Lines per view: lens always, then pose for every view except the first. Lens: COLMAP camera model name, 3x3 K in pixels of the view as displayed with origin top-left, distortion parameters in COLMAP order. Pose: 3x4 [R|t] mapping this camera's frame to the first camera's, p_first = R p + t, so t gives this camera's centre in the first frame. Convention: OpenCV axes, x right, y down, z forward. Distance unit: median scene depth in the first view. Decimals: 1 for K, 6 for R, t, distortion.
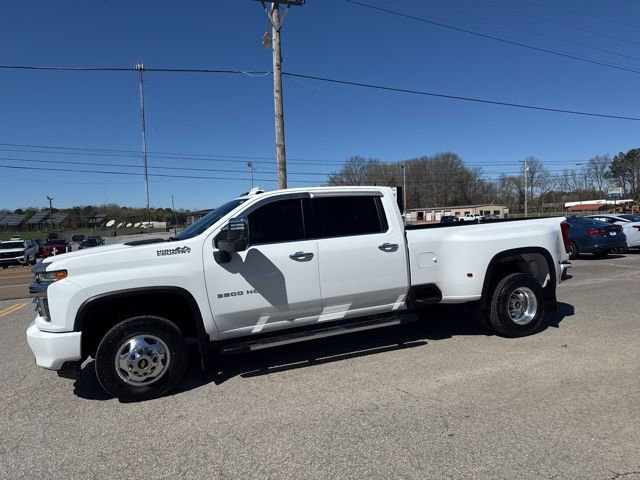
lens RADIAL K [[445.8, 0, 325.1], [0, 445.8, 243.4], [0, 0, 1]] dist [0.065610, -0.084206]
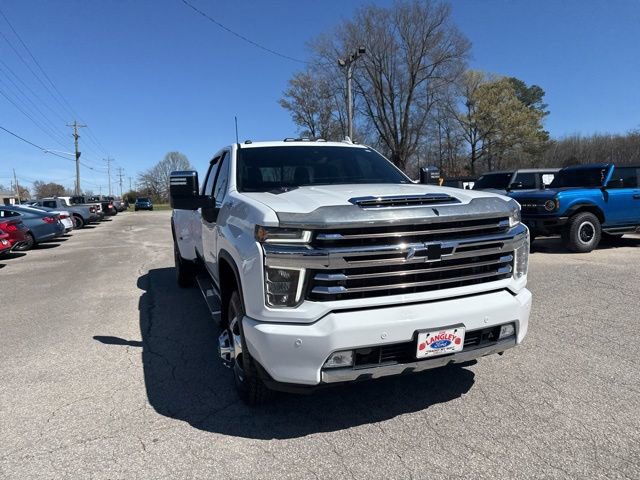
lens RADIAL K [[445.8, 0, 322.7], [0, 445.8, 241.7], [0, 0, 1]] dist [0.065610, -0.084206]
pose [[0.034660, -0.056252, 0.997815, -1.049578], [0.073965, 0.995821, 0.053570, 0.037560], [-0.996658, 0.071947, 0.038676, 0.987089]]
